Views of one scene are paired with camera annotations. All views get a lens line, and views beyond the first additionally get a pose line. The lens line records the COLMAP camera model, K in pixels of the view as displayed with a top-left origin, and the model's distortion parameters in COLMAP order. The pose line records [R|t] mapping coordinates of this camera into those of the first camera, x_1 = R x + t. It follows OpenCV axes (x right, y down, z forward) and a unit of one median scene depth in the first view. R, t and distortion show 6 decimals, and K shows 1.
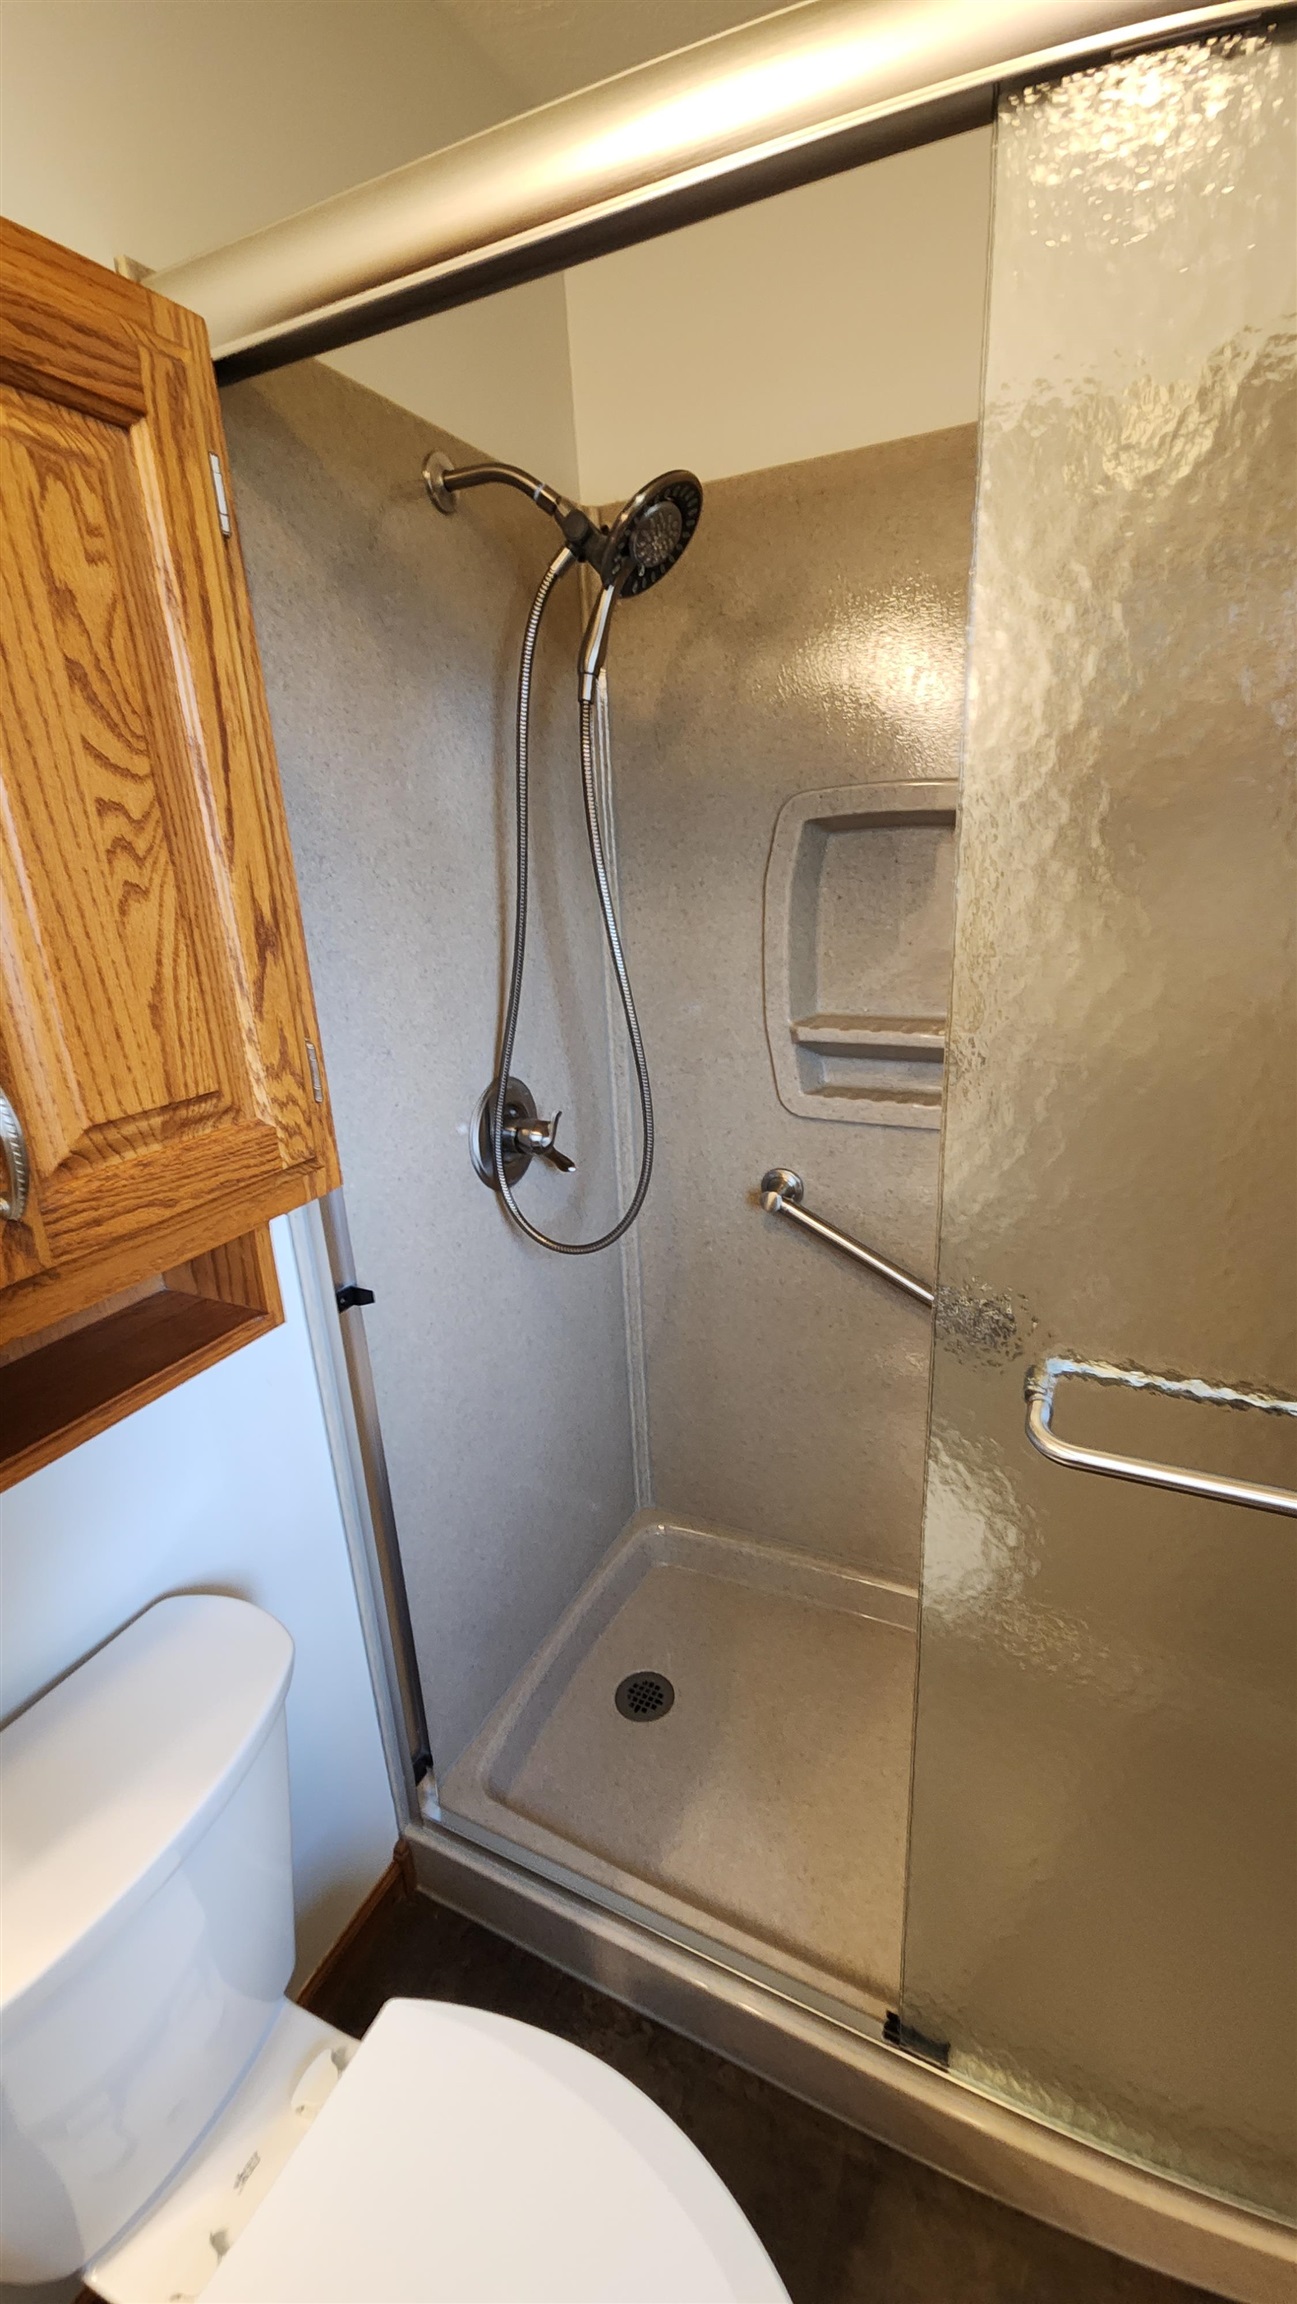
lens RADIAL K [[932.9, 0, 668.1], [0, 932.9, 1147.2], [0, 0, 1]] dist [0.012678, -0.007597]
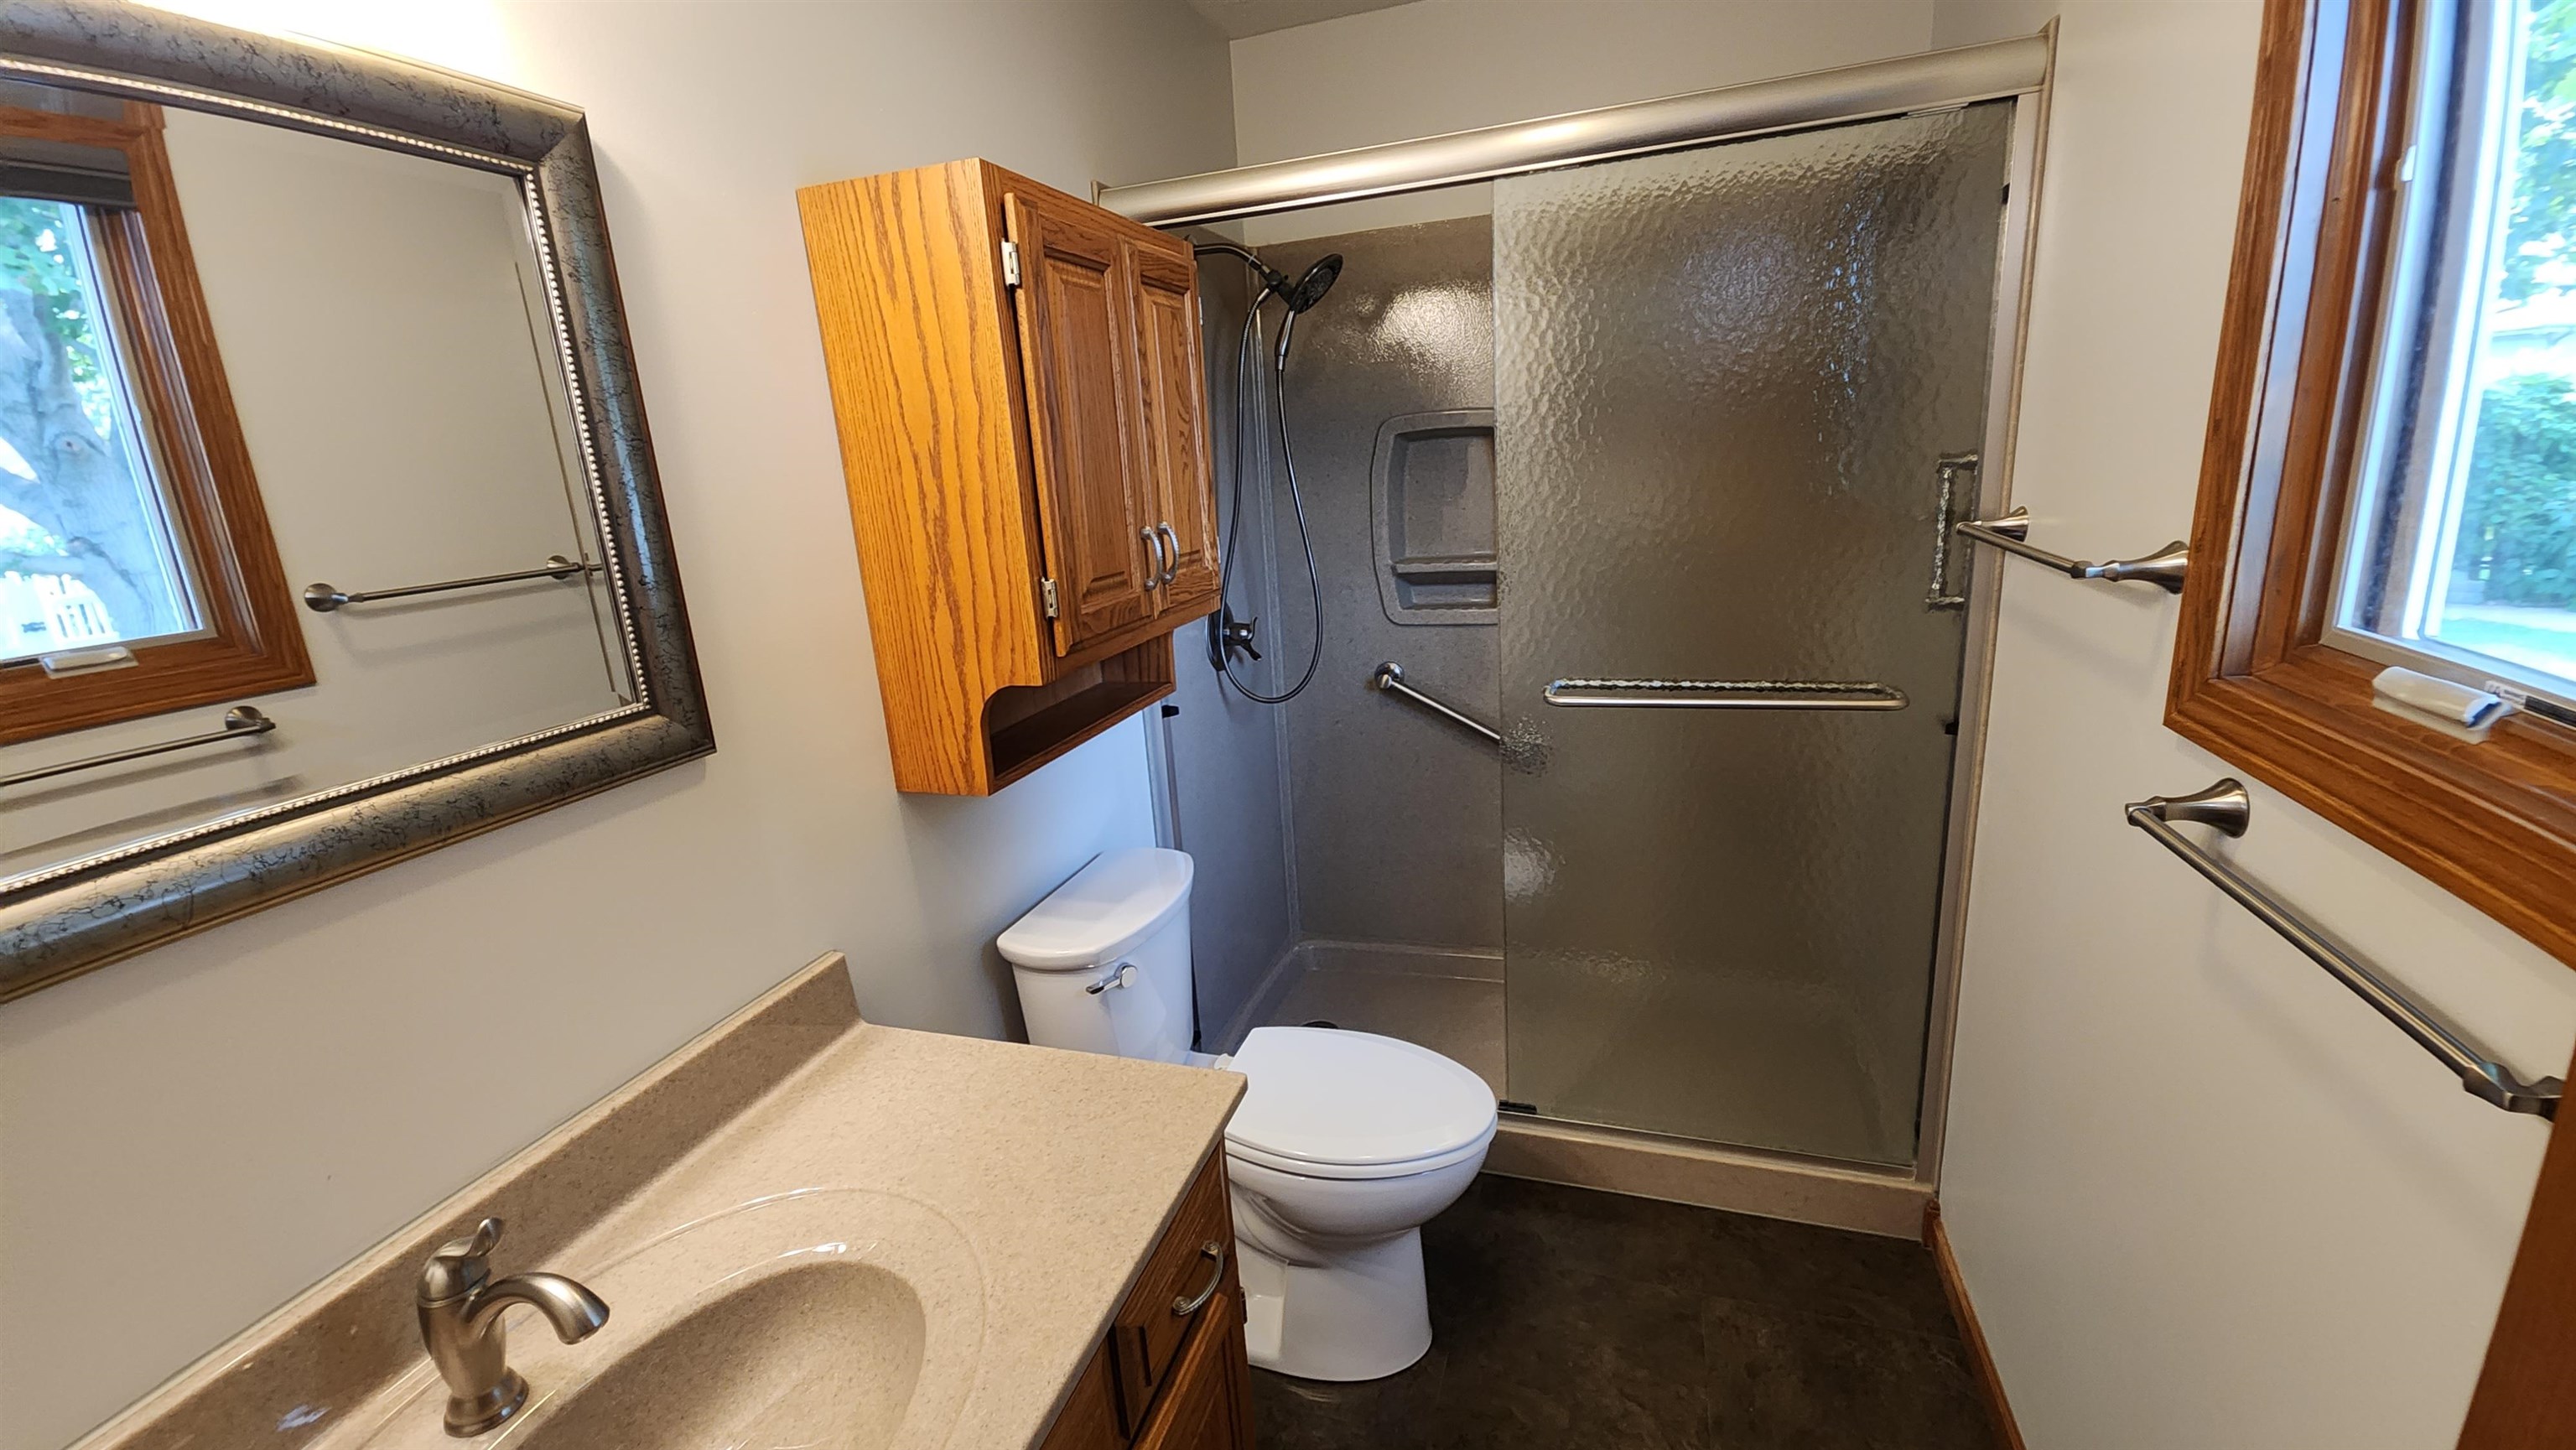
lens RADIAL K [[1043.1, 0, 1282.3], [0, 1043.1, 717.7], [0, 0, 1]] dist [0.012678, -0.007597]
pose [[0.993571, -0.049800, 0.101665, -0.238809], [0.057321, 0.995723, -0.072451, 0.239819], [-0.097622, 0.077813, 0.992177, -0.681063]]
